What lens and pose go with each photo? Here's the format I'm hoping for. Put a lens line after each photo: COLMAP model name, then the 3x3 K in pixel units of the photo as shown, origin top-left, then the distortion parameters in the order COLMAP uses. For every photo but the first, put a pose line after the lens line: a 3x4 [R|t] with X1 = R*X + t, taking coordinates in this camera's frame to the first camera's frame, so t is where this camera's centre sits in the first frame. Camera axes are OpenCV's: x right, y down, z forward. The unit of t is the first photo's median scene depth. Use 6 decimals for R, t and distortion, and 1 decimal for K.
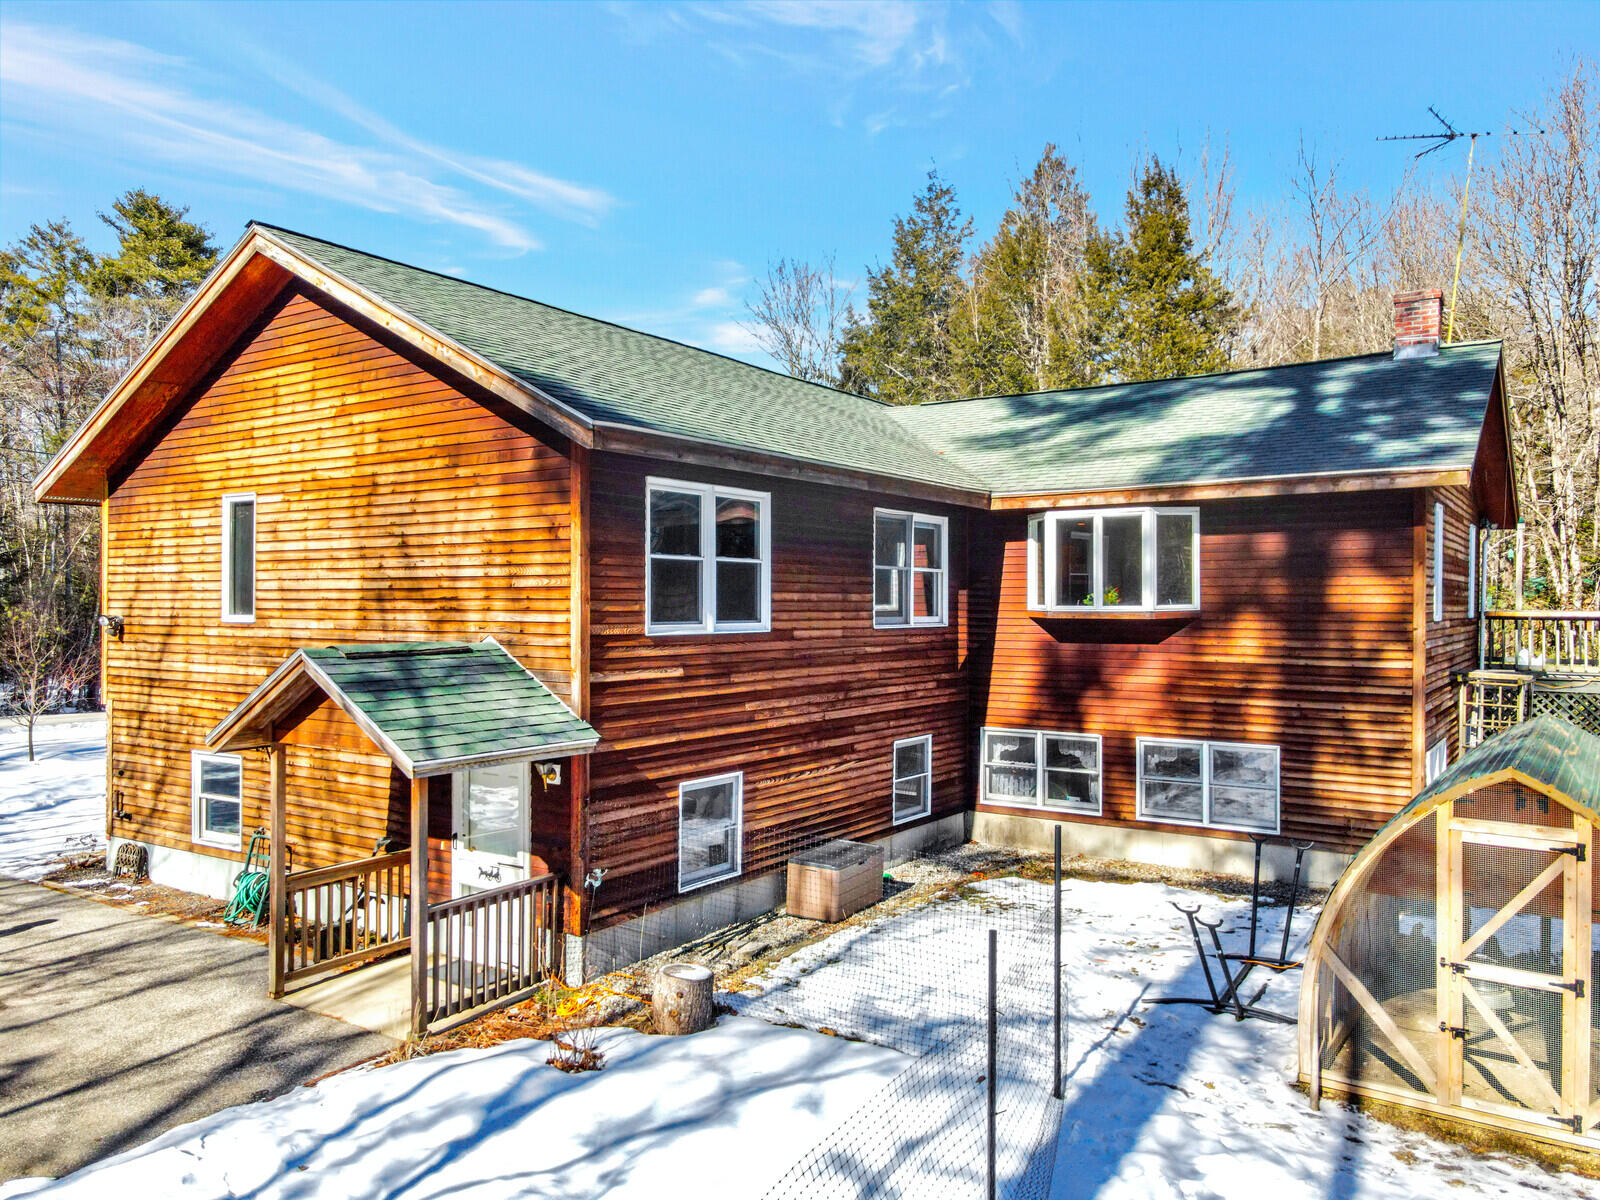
lens RADIAL K [[1180.5, 0, 798.8], [0, 1180.5, 607.5], [0, 0, 1]] dist [0.005246, 0.027474]
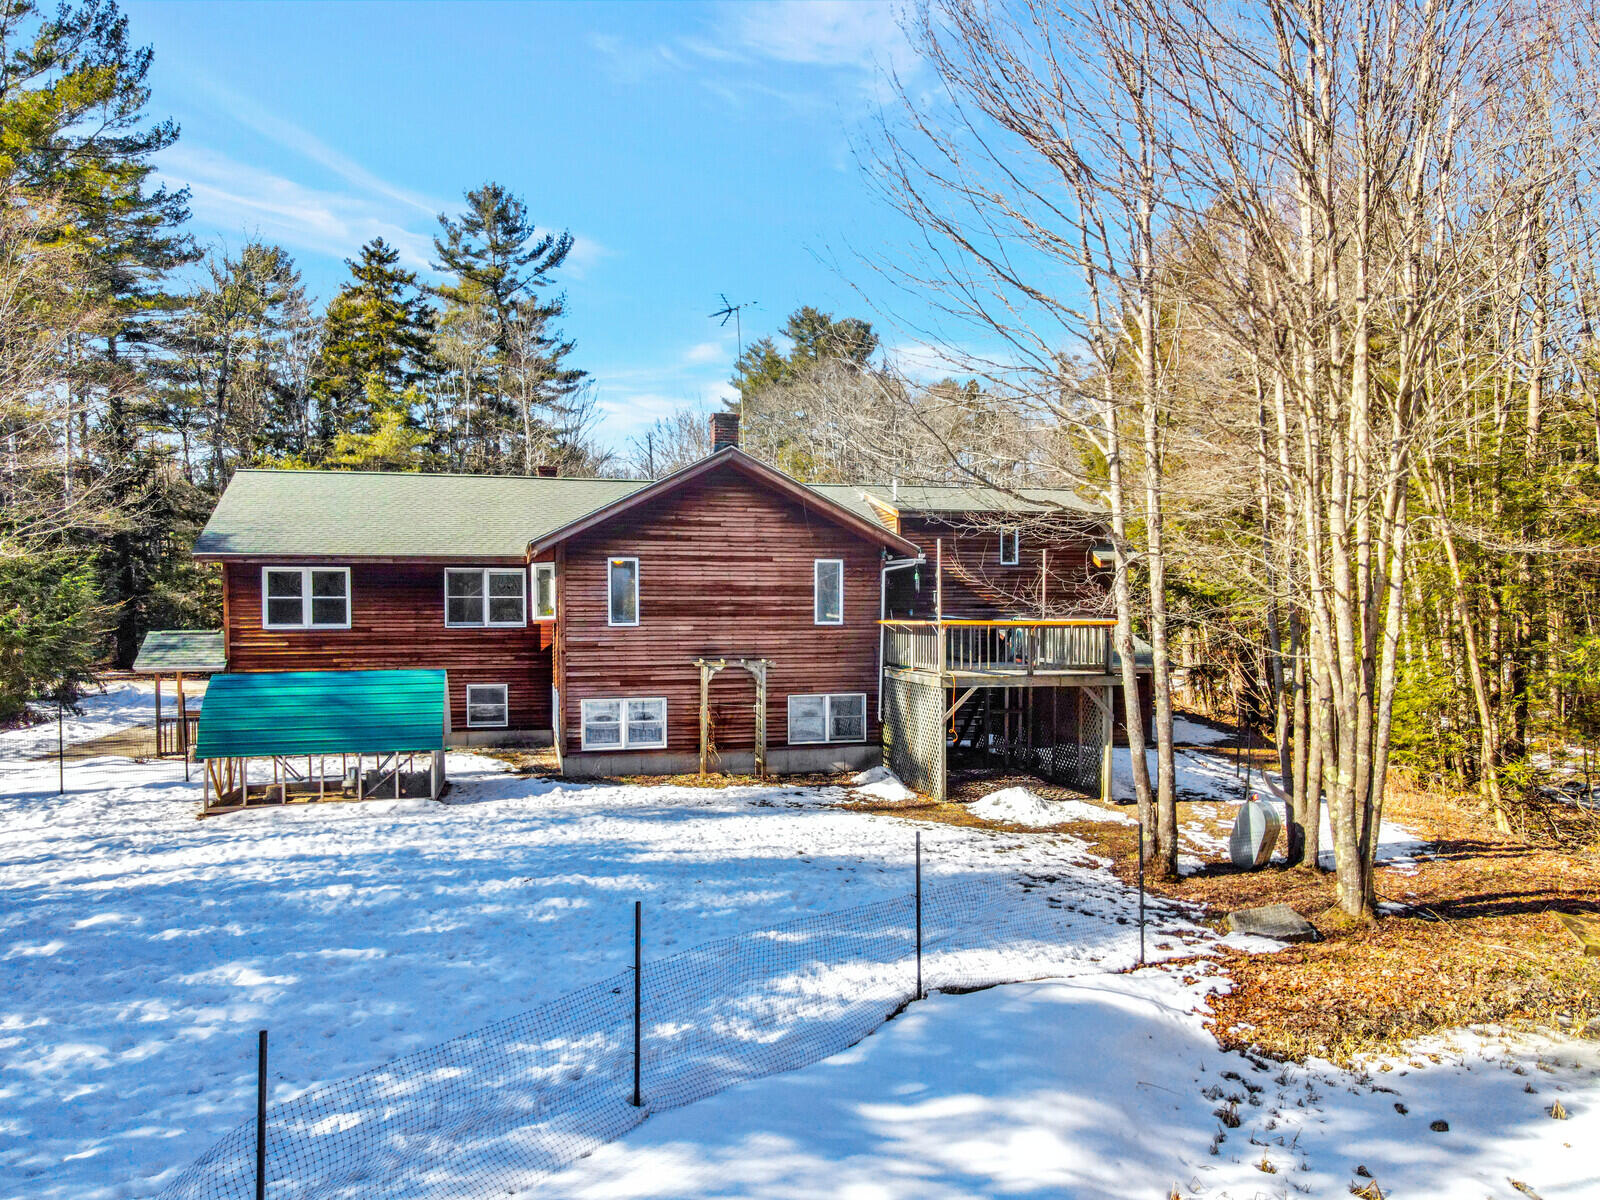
lens RADIAL K [[1187.5, 0, 801.0], [0, 1187.5, 647.2], [0, 0, 1]] dist [-0.010834, 0.069201]
pose [[0.742758, 0.019171, -0.669285, 2.153124], [0.001605, 0.999536, 0.030412, -0.010564], [0.669558, -0.023663, 0.742383, -0.112578]]
